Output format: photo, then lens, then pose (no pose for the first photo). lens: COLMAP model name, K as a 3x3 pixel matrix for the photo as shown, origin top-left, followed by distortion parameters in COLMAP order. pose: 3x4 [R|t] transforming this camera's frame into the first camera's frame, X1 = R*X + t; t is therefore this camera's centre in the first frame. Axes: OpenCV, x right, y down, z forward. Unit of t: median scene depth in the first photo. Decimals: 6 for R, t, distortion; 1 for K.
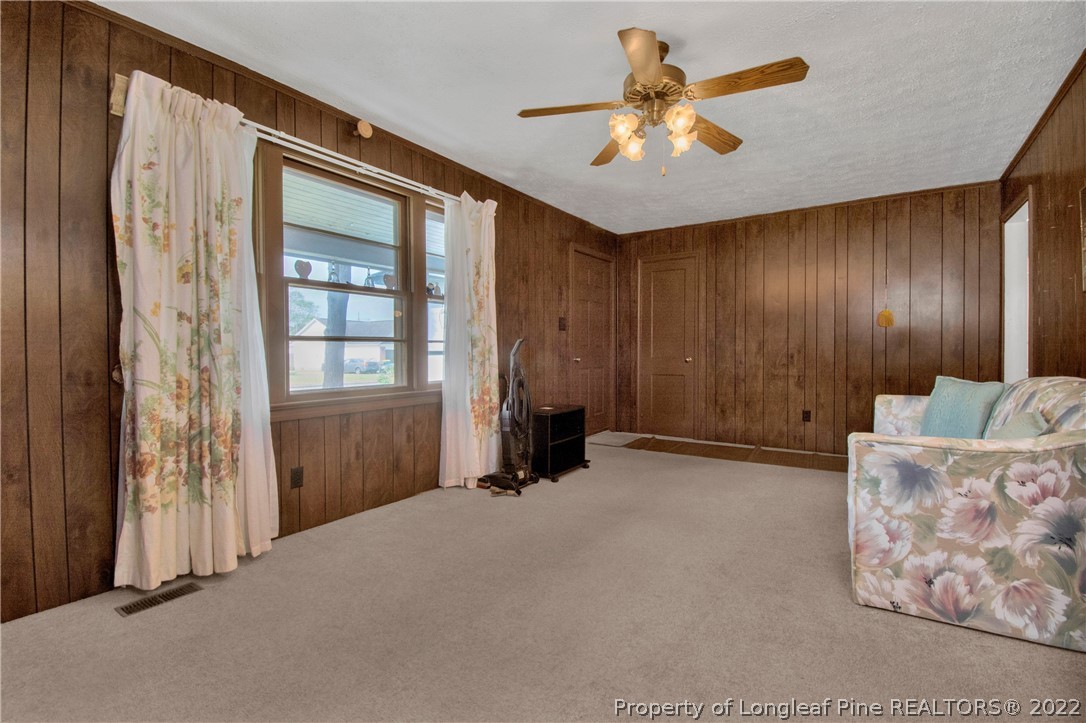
lens RADIAL K [[492.1, 0, 541.4], [0, 492.1, 357.3], [0, 0, 1]] dist [0.000568, -0.017392]
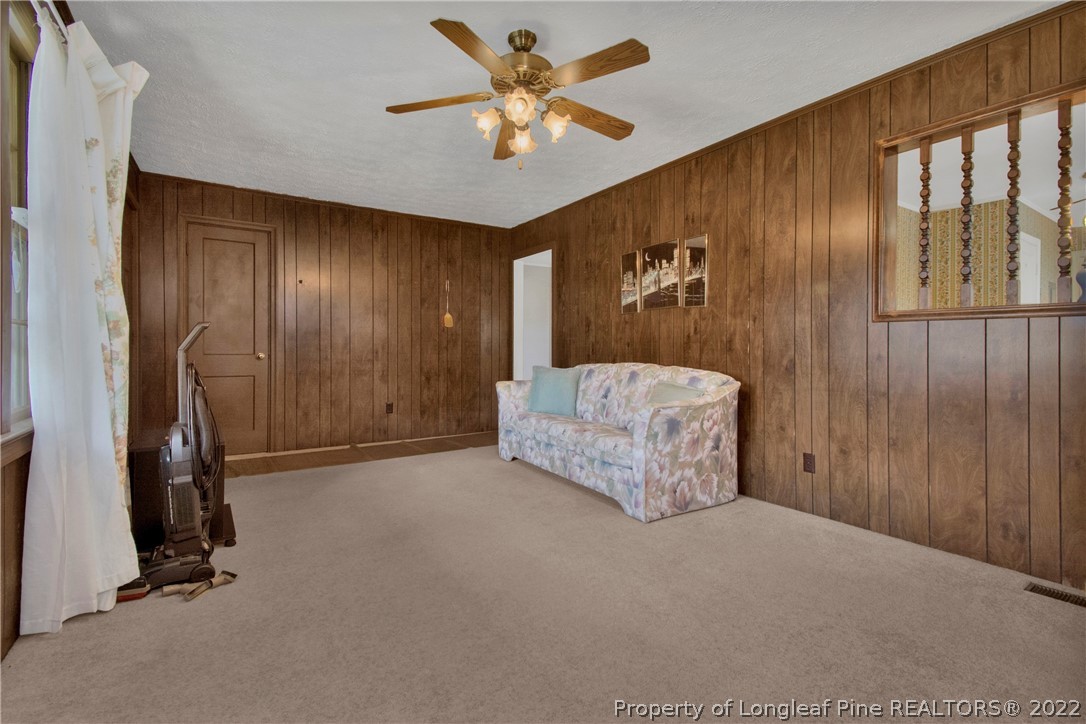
lens RADIAL K [[498.3, 0, 545.0], [0, 498.3, 352.1], [0, 0, 1]] dist [0.027714, -0.024905]
pose [[0.385381, -0.003324, 0.922751, -0.869319], [0.004777, 0.999987, 0.001607, -0.003062], [-0.922745, 0.003789, 0.385392, 0.741136]]
